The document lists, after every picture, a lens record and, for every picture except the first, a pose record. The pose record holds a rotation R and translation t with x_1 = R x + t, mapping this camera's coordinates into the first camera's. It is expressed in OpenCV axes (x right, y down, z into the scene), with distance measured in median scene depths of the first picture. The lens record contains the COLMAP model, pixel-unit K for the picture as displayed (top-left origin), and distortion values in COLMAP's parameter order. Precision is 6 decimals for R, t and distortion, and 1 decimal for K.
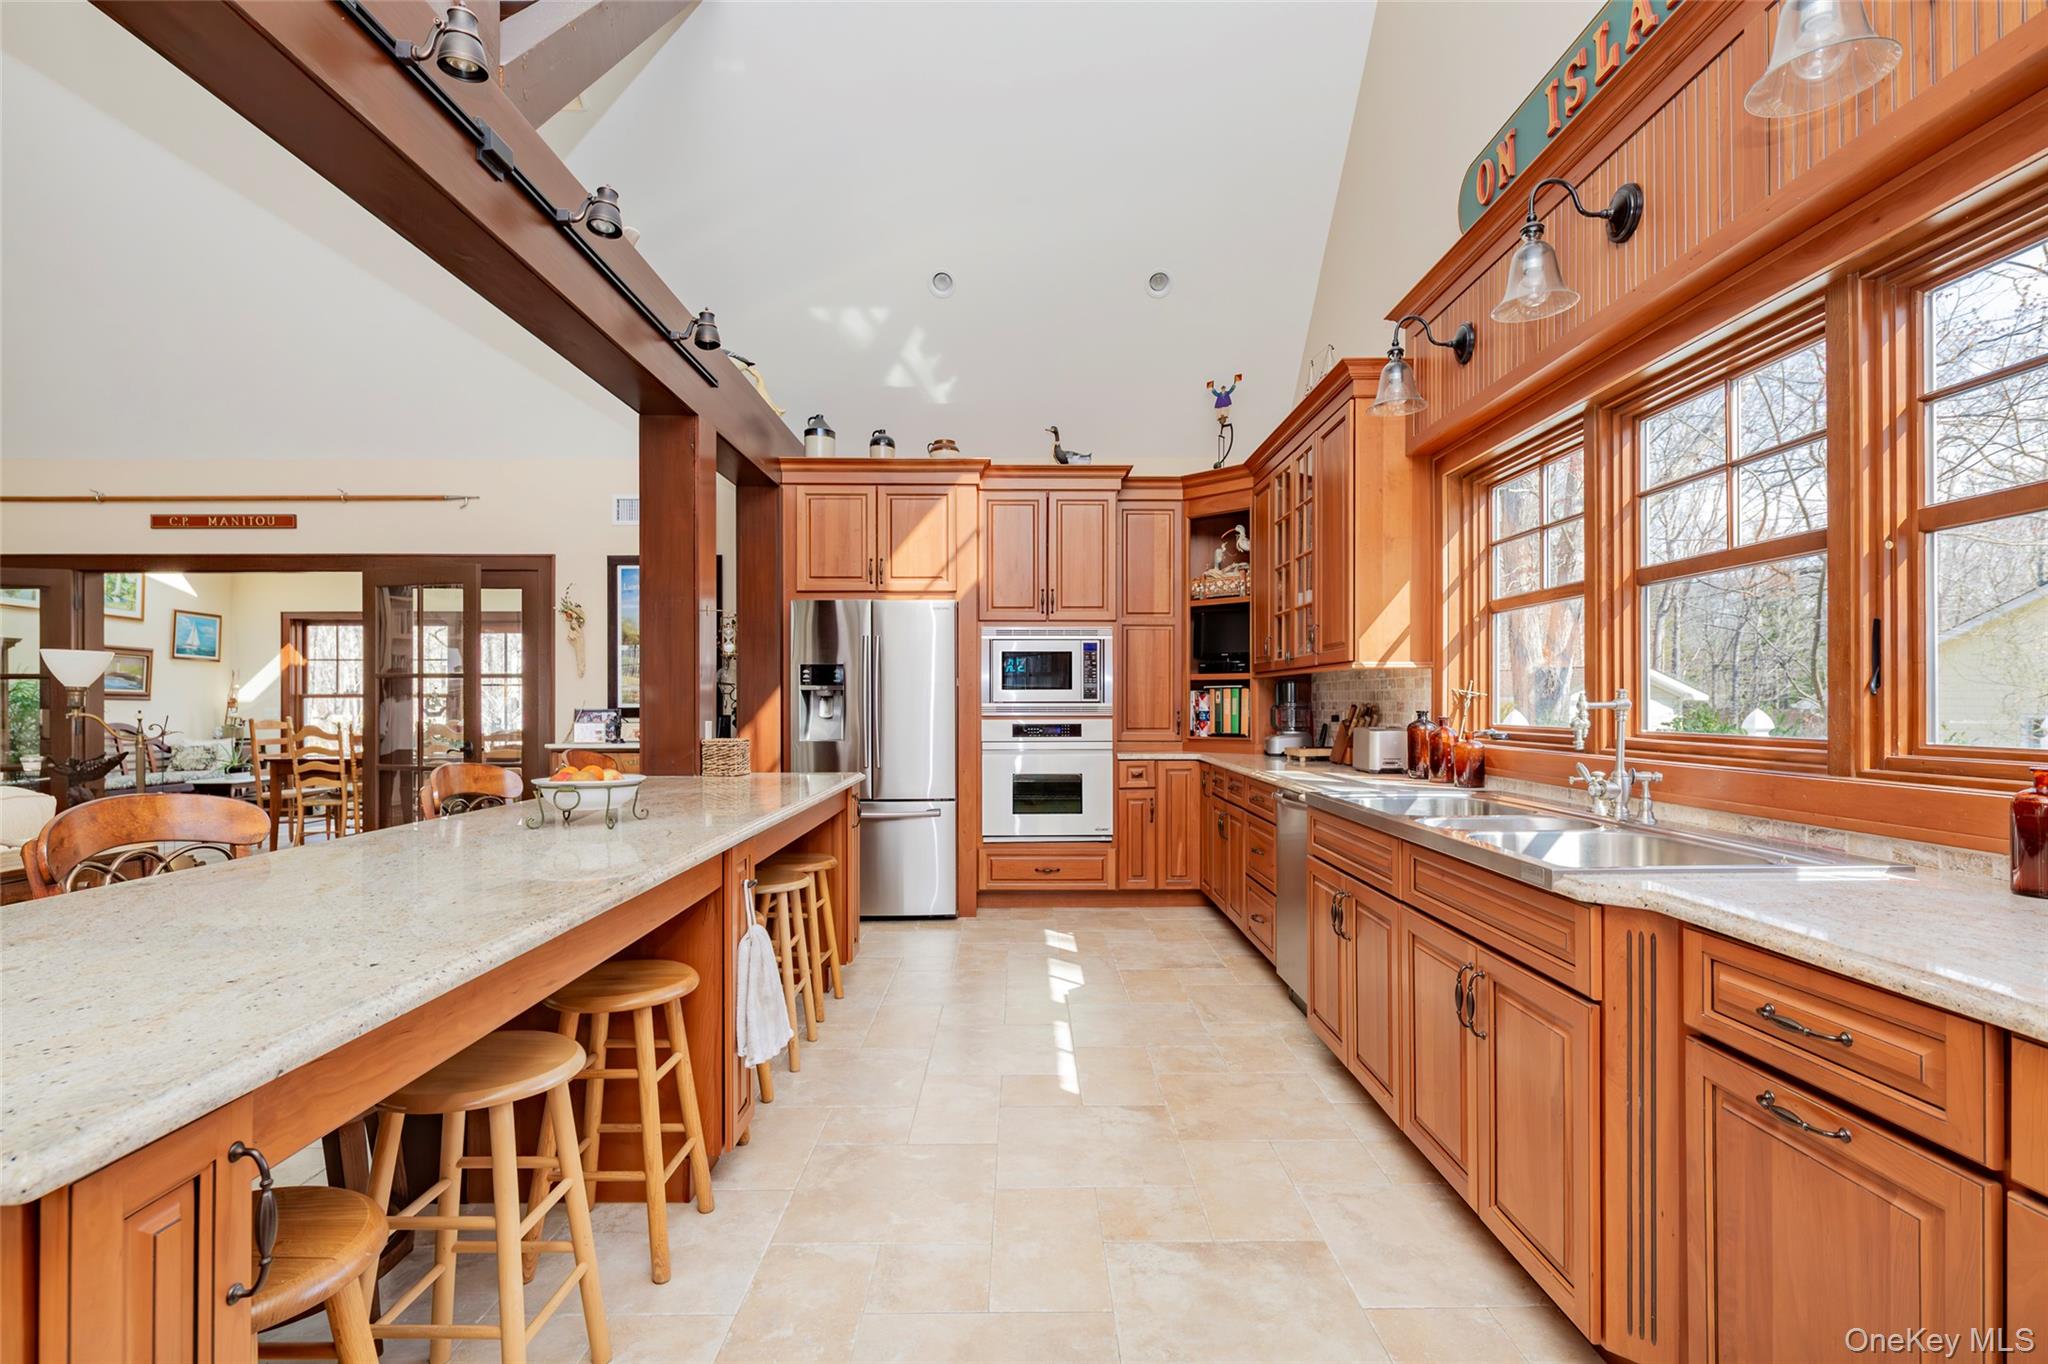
lens RADIAL K [[995.2, 0, 1040.7], [0, 995.2, 707.3], [0, 0, 1]] dist [0.006725, -0.005101]
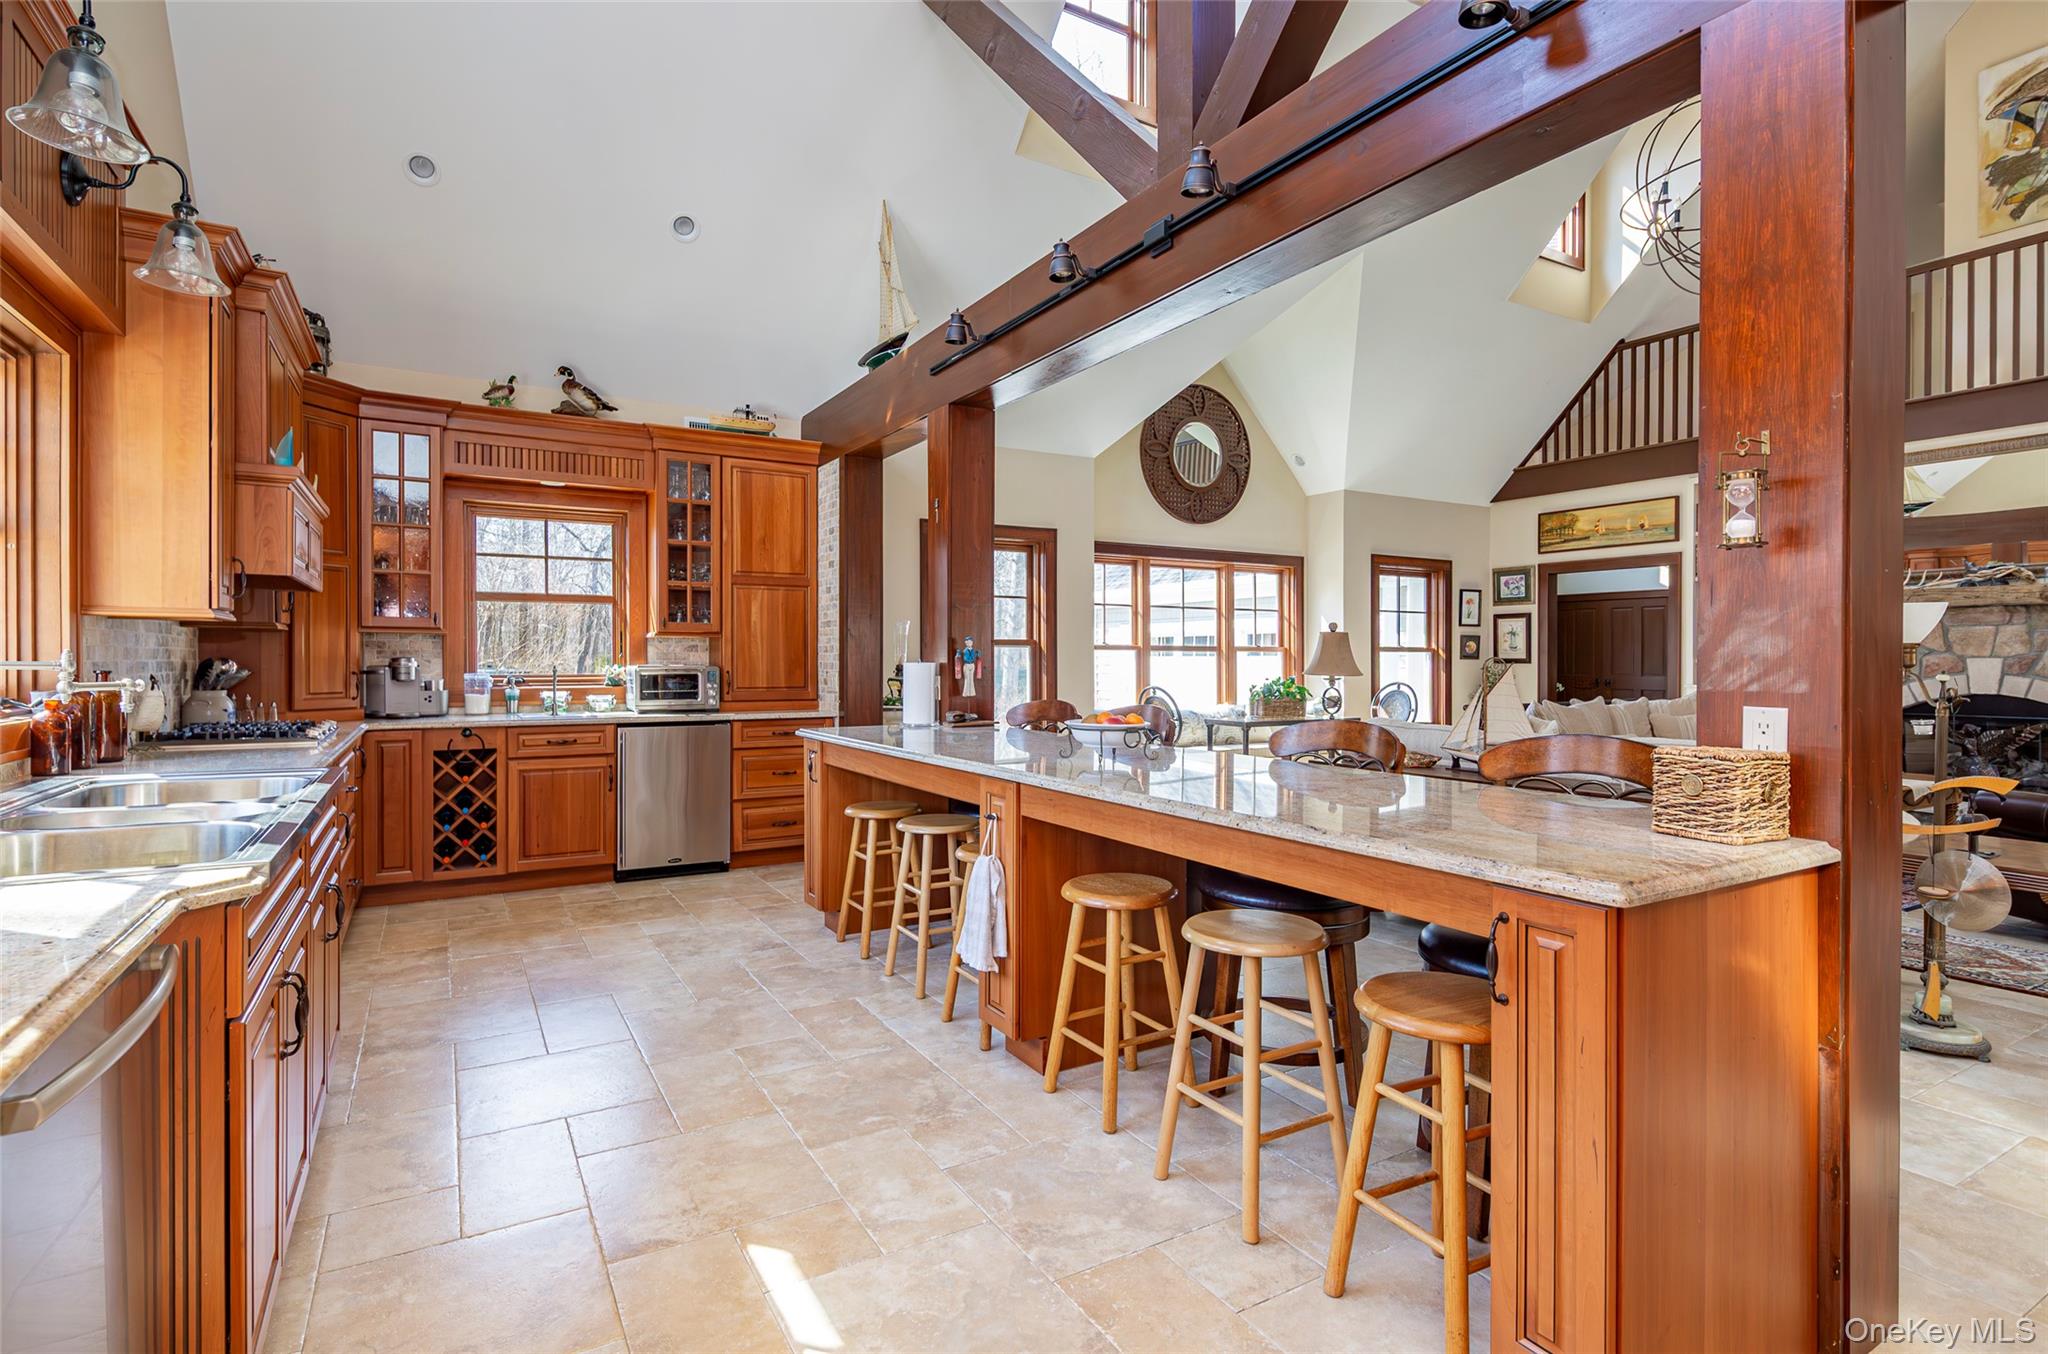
lens RADIAL K [[995.2, 0, 1028.3], [0, 995.2, 681.9], [0, 0, 1]] dist [0.006725, -0.005101]
pose [[-0.872653, 0.010929, -0.488218, 0.115066], [-0.001984, 0.999662, 0.025926, -0.004569], [0.488336, 0.023593, -0.872336, 1.004887]]
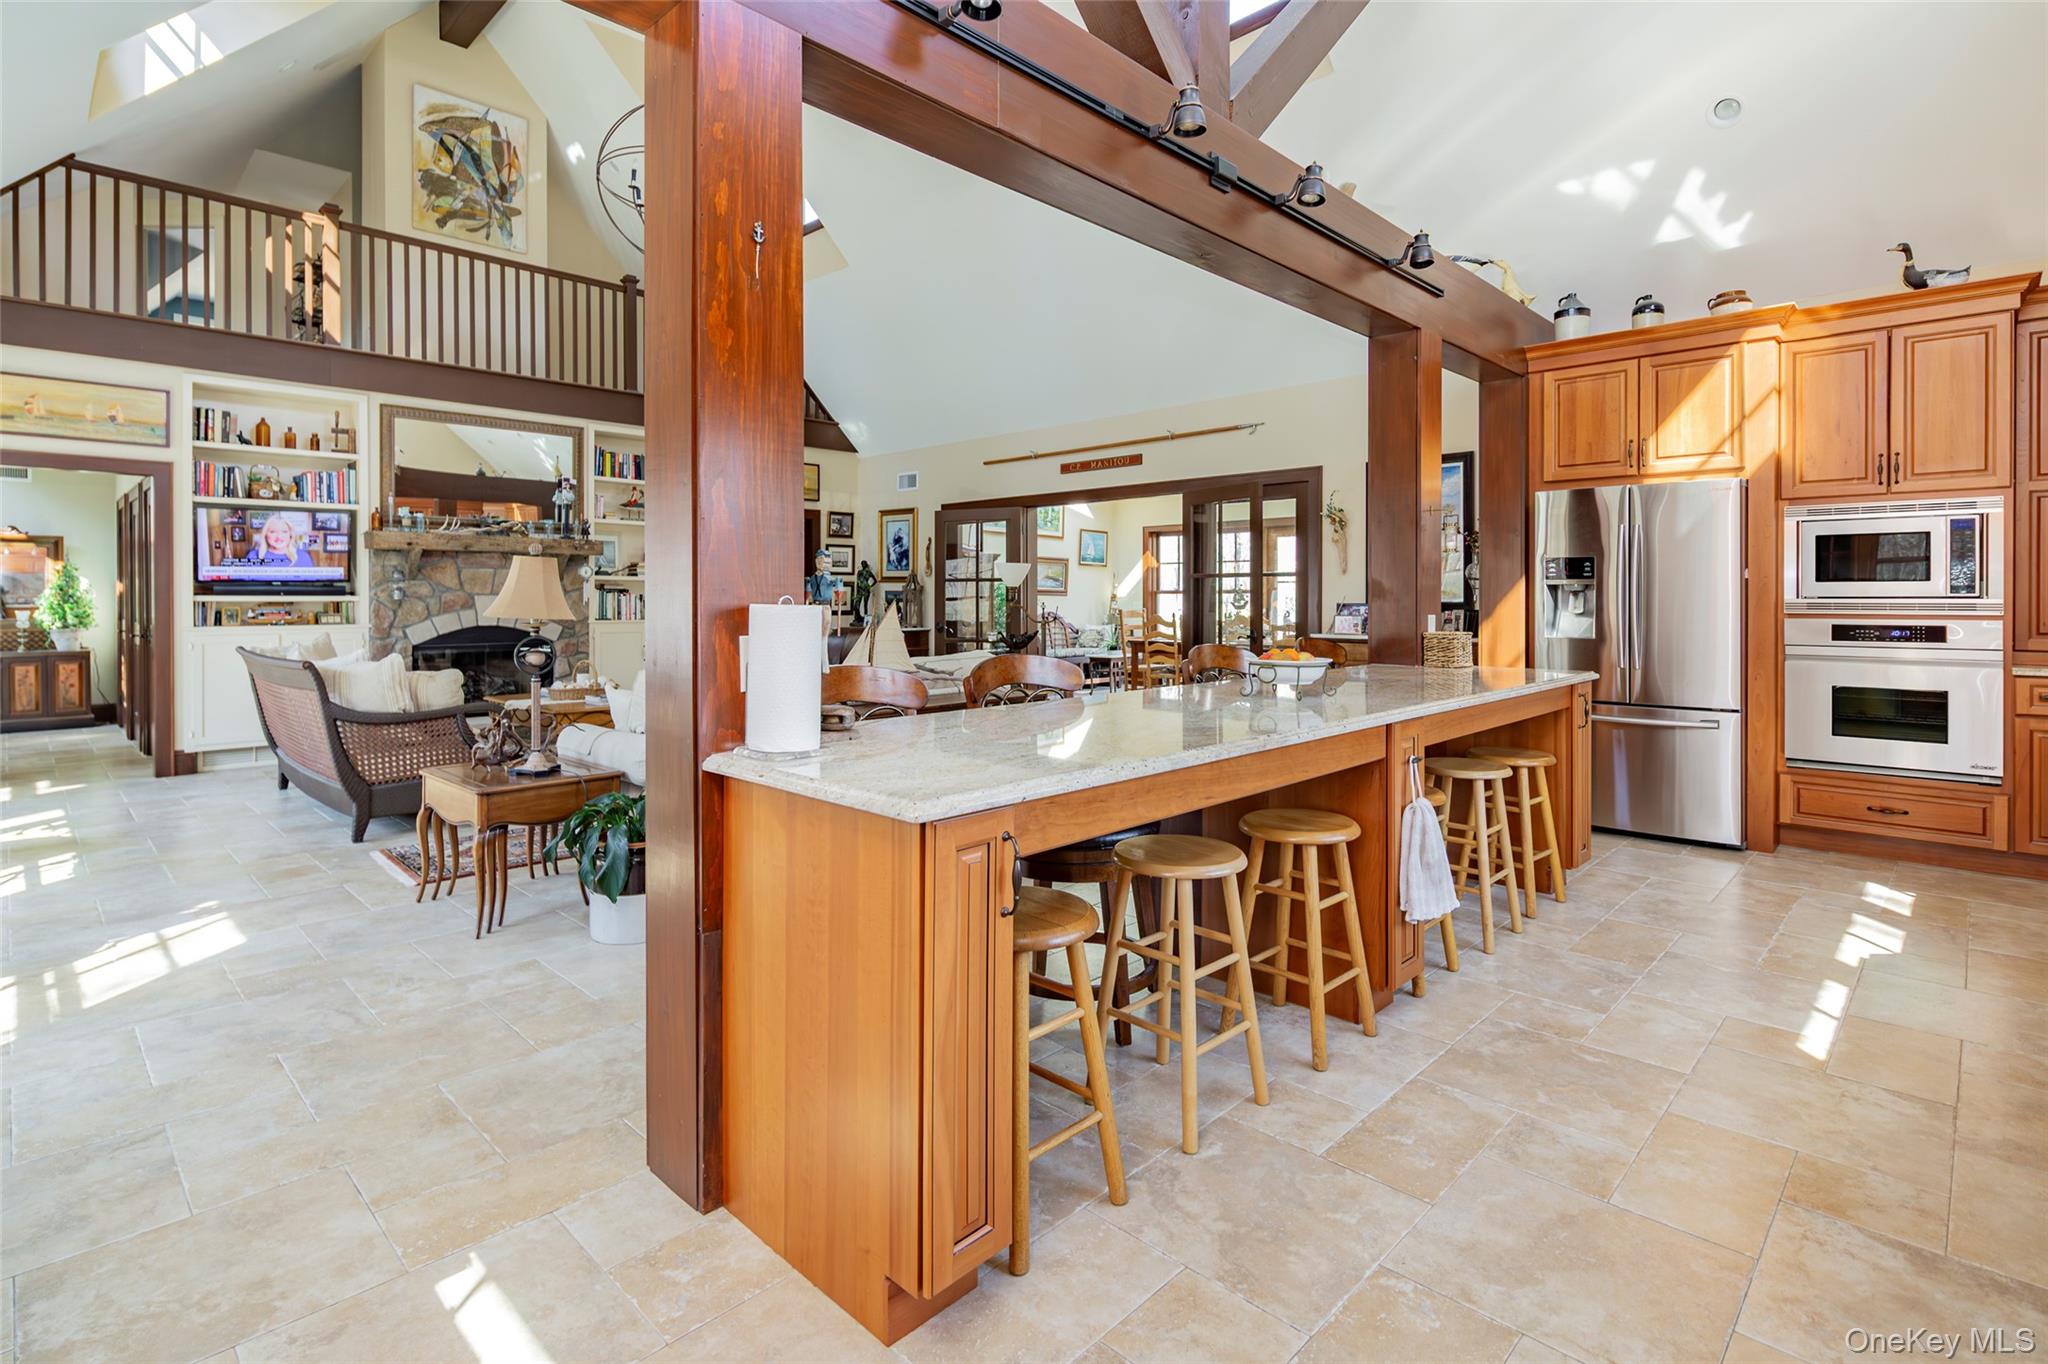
lens RADIAL K [[995.2, 0, 1006.2], [0, 995.2, 628.3], [0, 0, 1]] dist [0.006725, -0.005101]
pose [[0.695990, 0.023163, -0.717678, 0.090312], [-0.004202, 0.999594, 0.028186, -0.000048], [0.718039, -0.016602, 0.695805, -0.049827]]
